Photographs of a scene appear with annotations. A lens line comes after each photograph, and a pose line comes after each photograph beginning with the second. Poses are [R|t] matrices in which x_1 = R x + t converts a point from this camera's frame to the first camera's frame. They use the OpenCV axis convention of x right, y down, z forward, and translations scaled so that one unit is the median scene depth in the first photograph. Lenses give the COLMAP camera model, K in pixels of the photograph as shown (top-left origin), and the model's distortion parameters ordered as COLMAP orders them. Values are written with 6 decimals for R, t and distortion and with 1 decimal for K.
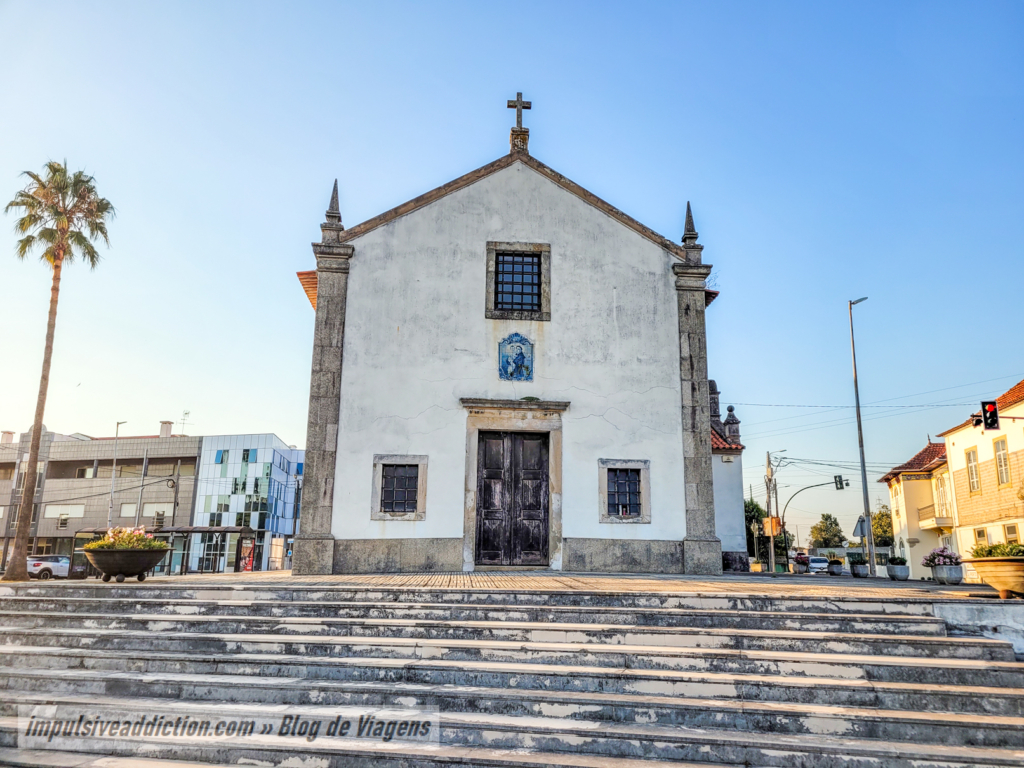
lens RADIAL K [[771.4, 0, 522.3], [0, 771.4, 387.1], [0, 0, 1]] dist [0.061602, -0.037071]
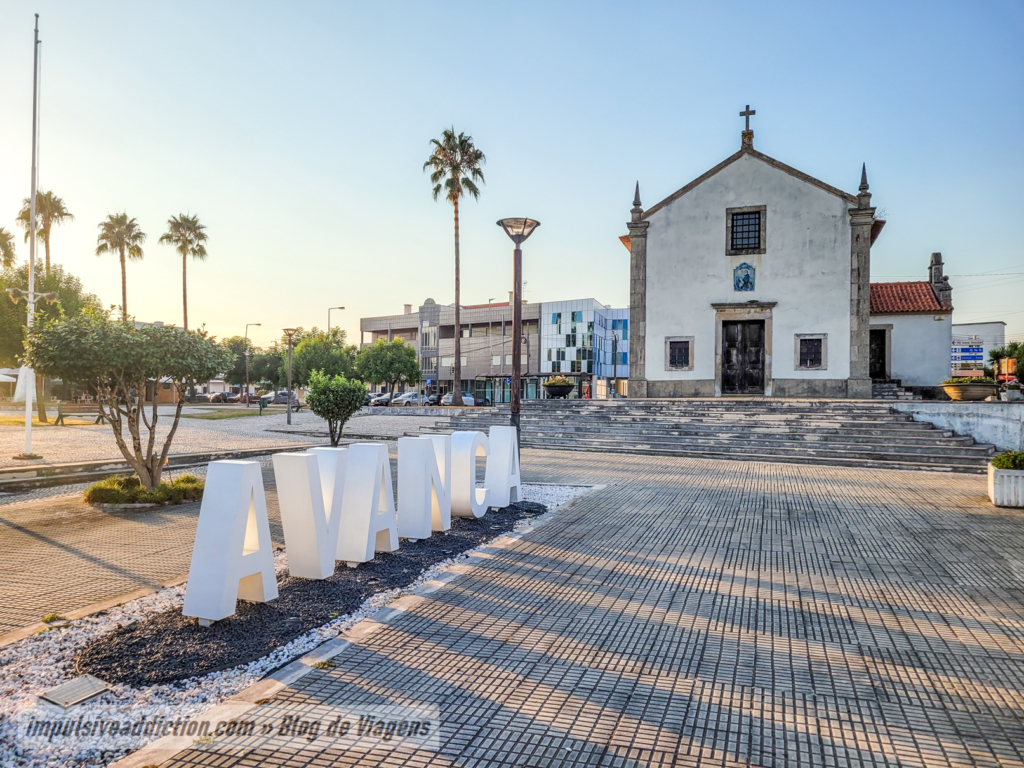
lens RADIAL K [[771.4, 0, 516.3], [0, 771.4, 384.6], [0, 0, 1]] dist [0.061602, -0.037071]
pose [[0.921393, -0.008142, -0.388546, 0.191003], [0.084747, 0.979929, 0.180435, -0.156772], [0.379279, -0.199180, 0.903590, -0.802468]]
